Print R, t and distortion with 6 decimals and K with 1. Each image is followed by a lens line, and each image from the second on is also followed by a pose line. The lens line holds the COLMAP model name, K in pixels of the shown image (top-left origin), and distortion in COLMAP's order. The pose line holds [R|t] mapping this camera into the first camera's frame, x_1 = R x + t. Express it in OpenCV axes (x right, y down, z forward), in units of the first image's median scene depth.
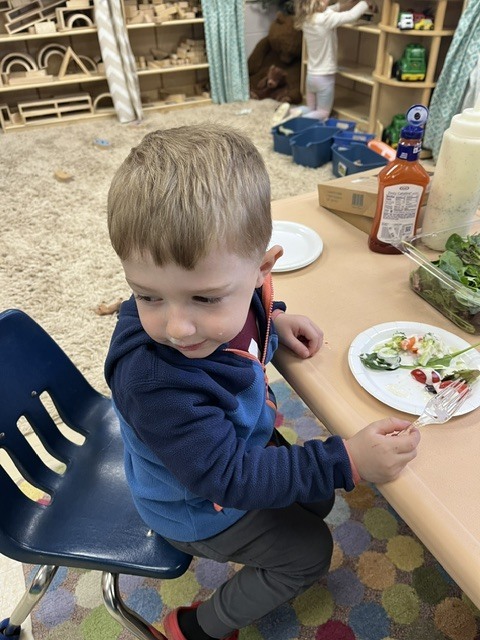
lens RADIAL K [[493.0, 0, 242.7], [0, 493.0, 321.0], [0, 0, 1]] dist [0.045561, -0.091683]
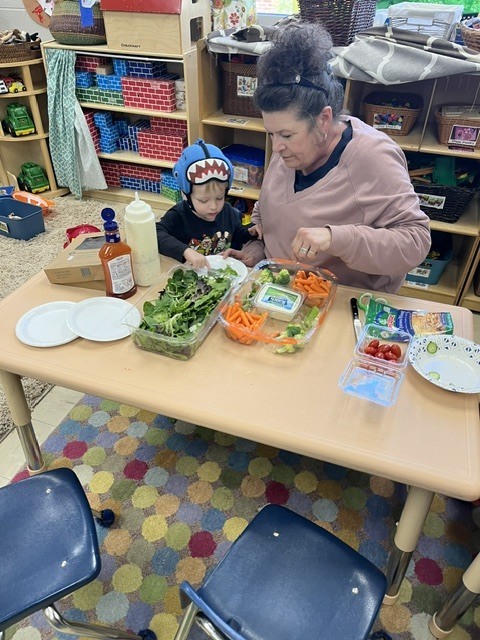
lens RADIAL K [[493.0, 0, 239.3], [0, 493.0, 320.6], [0, 0, 1]] dist [0.045561, -0.091683]
pose [[0.727855, -0.396769, 0.559287, -0.109609], [0.404684, 0.906971, 0.116768, -0.037074], [-0.553587, 0.141345, 0.820709, -0.145640]]
